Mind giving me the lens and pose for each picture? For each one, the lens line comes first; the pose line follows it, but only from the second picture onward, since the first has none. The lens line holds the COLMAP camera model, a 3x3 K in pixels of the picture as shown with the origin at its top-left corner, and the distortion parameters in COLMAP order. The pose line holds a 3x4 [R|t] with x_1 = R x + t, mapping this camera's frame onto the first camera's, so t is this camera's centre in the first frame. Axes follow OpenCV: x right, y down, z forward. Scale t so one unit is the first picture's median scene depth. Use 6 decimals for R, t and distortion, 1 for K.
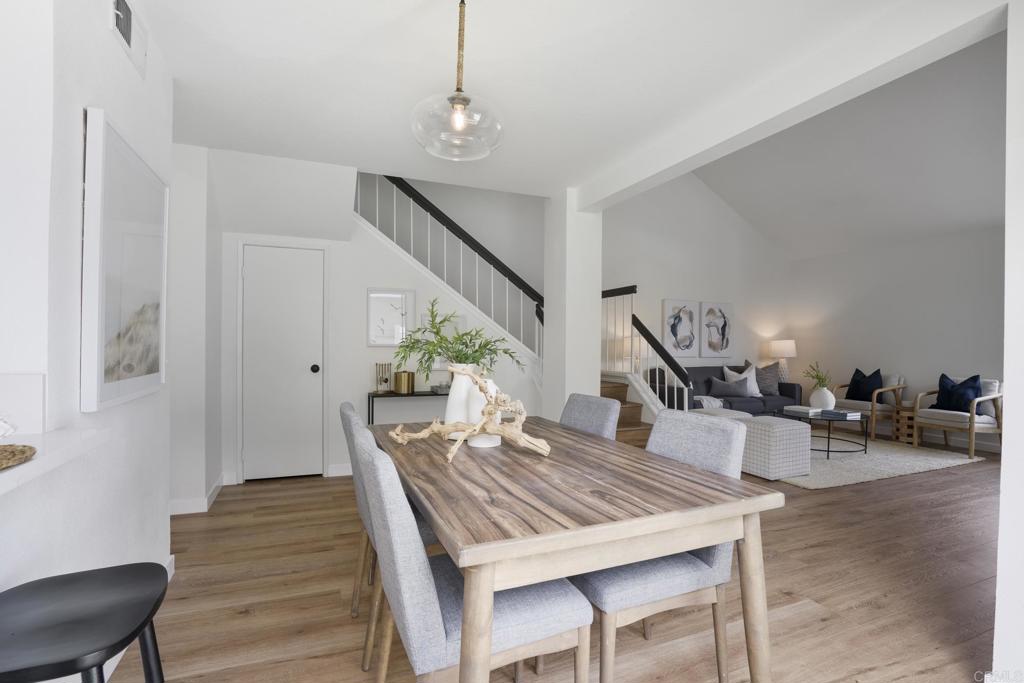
lens RADIAL K [[494.4, 0, 525.4], [0, 494.4, 346.0], [0, 0, 1]] dist [-0.027108, 0.000075]
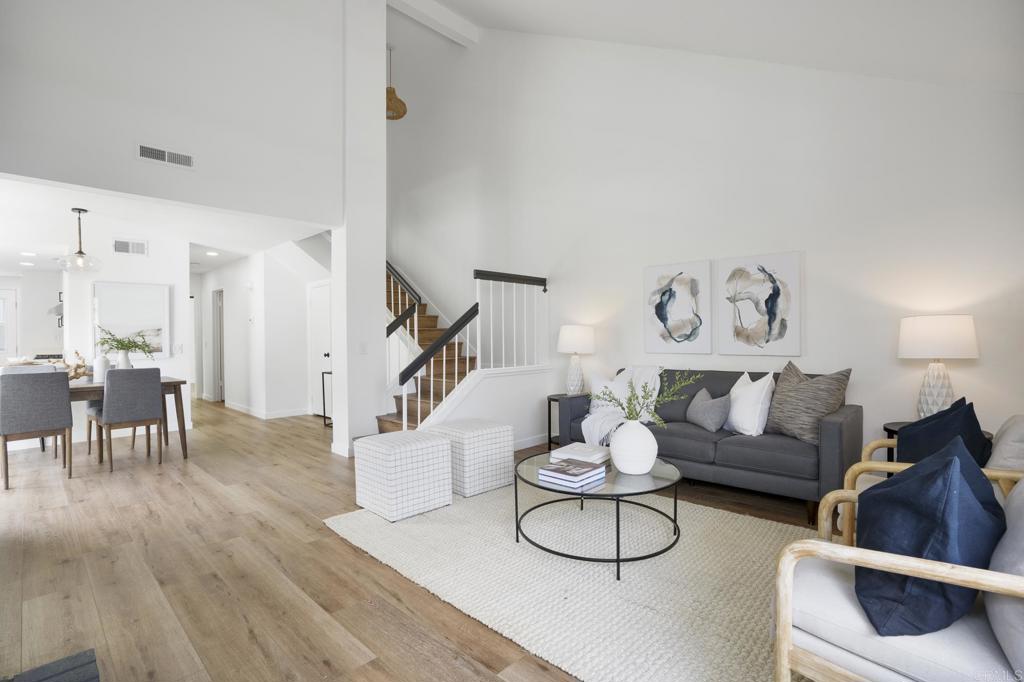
lens RADIAL K [[489.2, 0, 502.7], [0, 489.2, 336.6], [0, 0, 1]] dist [-0.025988, 0.000477]
pose [[0.361351, -0.014512, -0.932317, 0.819841], [0.011753, 0.999870, -0.011008, 0.004667], [0.932356, -0.006980, 0.361475, 0.568611]]
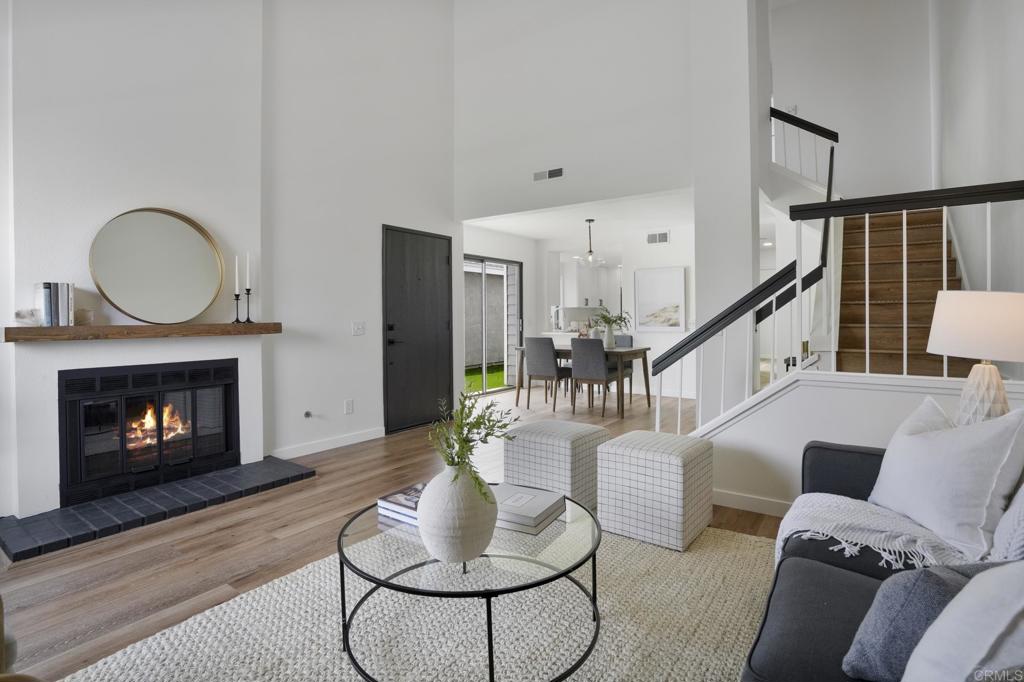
lens RADIAL K [[489.2, 0, 502.7], [0, 489.2, 336.6], [0, 0, 1]] dist [-0.025988, 0.000477]
pose [[-0.860581, 0.012241, -0.509166, 0.597904], [-0.007853, 0.999273, 0.037297, 0.000890], [0.509253, 0.036095, -0.859860, 0.990520]]
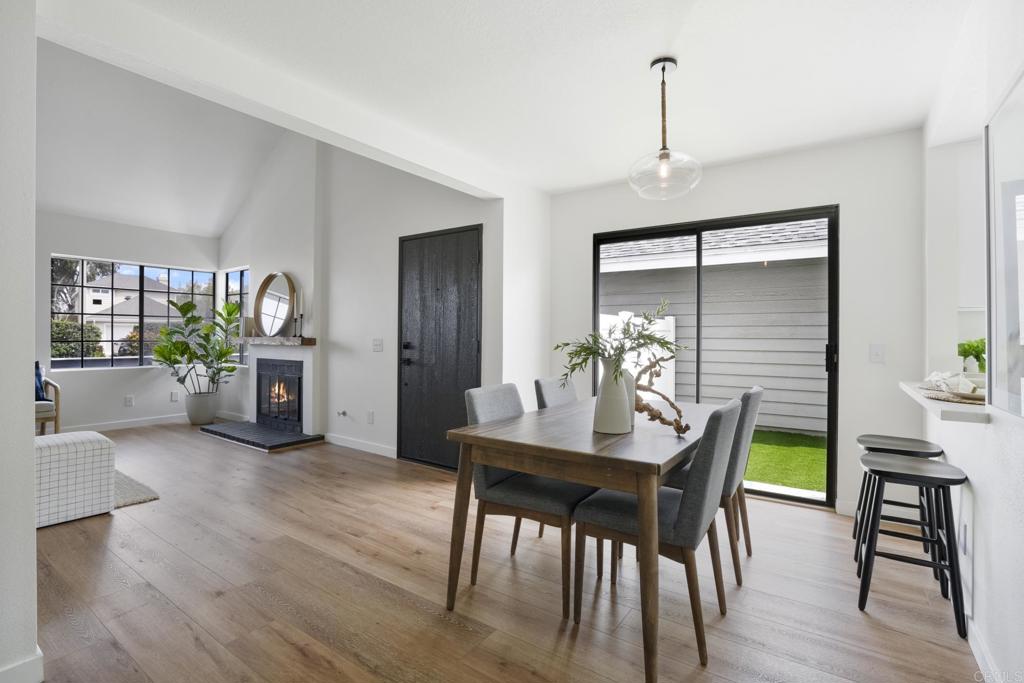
lens RADIAL K [[489.2, 0, 502.7], [0, 489.2, 337.1], [0, 0, 1]] dist [-0.025988, 0.000477]
pose [[-0.503862, -0.020264, 0.863546, -0.268611], [-0.014640, 0.999782, 0.014919, -0.008617], [-0.863660, -0.005125, -0.504049, 0.518515]]
